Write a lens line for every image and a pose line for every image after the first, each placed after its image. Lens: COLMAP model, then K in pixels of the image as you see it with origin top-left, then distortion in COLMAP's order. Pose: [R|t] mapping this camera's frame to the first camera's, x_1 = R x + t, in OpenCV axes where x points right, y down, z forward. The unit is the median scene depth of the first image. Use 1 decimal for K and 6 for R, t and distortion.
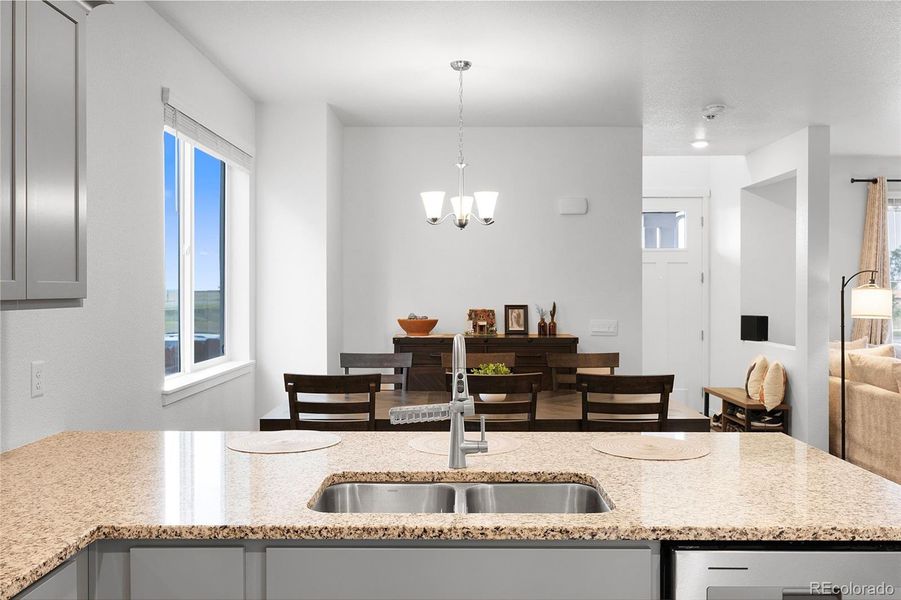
lens RADIAL K [[756.8, 0, 450.9], [0, 756.8, 289.0], [0, 0, 1]] dist [-0.004653, 0.005019]
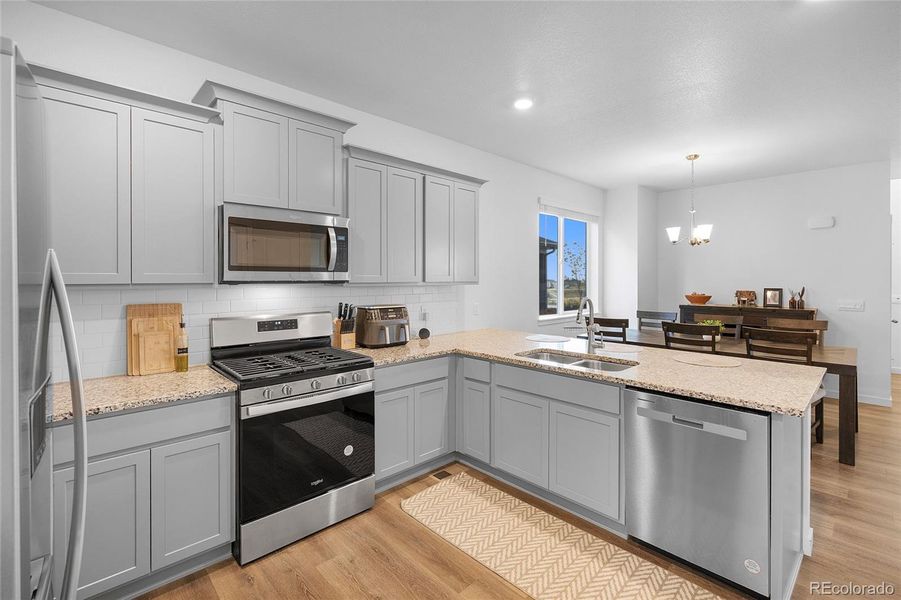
lens RADIAL K [[402.4, 0, 451.0], [0, 402.4, 279.2], [0, 0, 1]] dist [0.000781, 0.000220]
pose [[0.696406, 0.000771, -0.717647, 0.258125], [0.000876, 0.999998, 0.001925, -0.000665], [0.717647, -0.001969, 0.696404, -0.086205]]
